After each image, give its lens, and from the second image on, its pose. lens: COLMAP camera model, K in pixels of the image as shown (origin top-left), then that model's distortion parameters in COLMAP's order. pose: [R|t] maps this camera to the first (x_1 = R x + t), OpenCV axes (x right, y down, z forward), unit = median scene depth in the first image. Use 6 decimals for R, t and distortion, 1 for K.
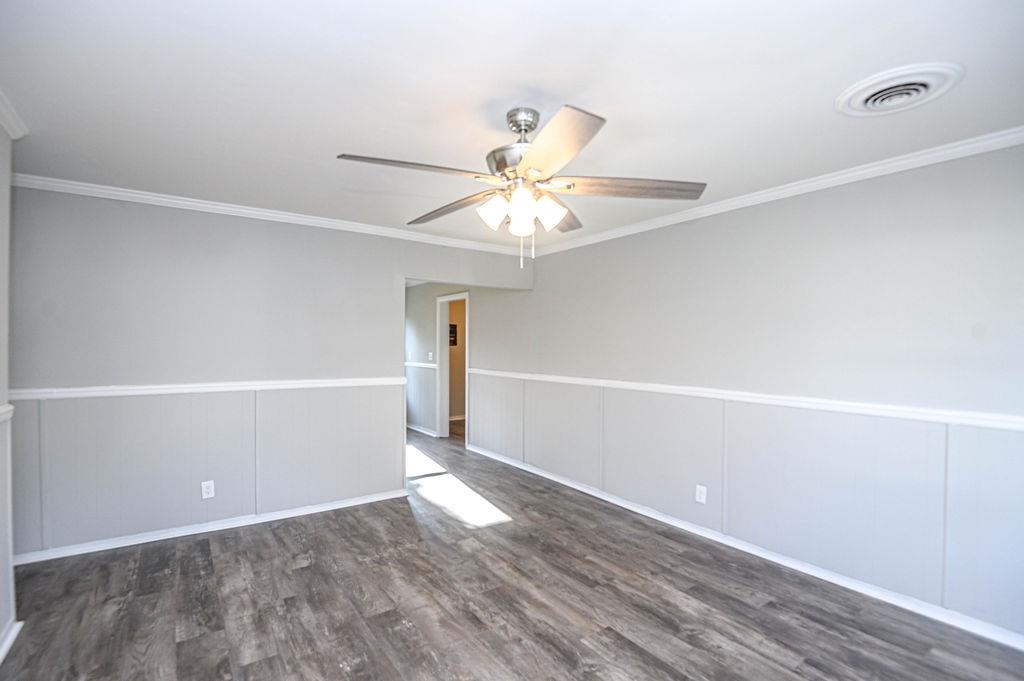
lens RADIAL K [[469.1, 0, 508.0], [0, 469.1, 344.1], [0, 0, 1]] dist [-0.023359, -0.001326]
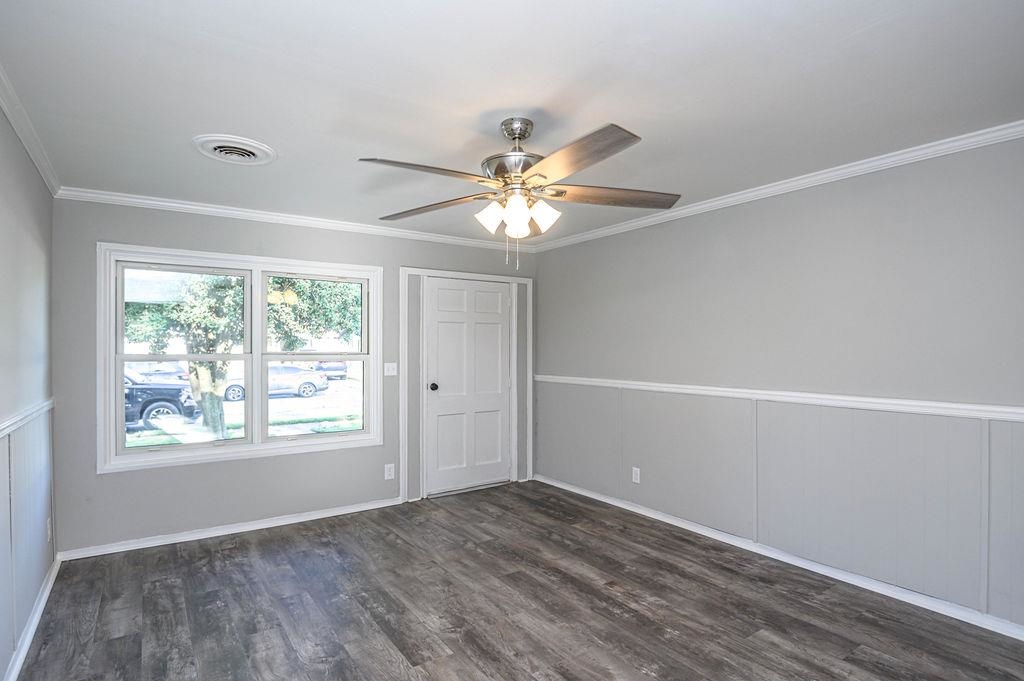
lens RADIAL K [[527.5, 0, 513.5], [0, 527.5, 345.4], [0, 0, 1]] dist [-0.025891, -0.003364]
pose [[-0.999943, -0.006295, 0.008601, 0.026448], [-0.006323, 0.999975, -0.003200, 0.008393], [-0.008581, -0.003255, -0.999958, 2.103457]]
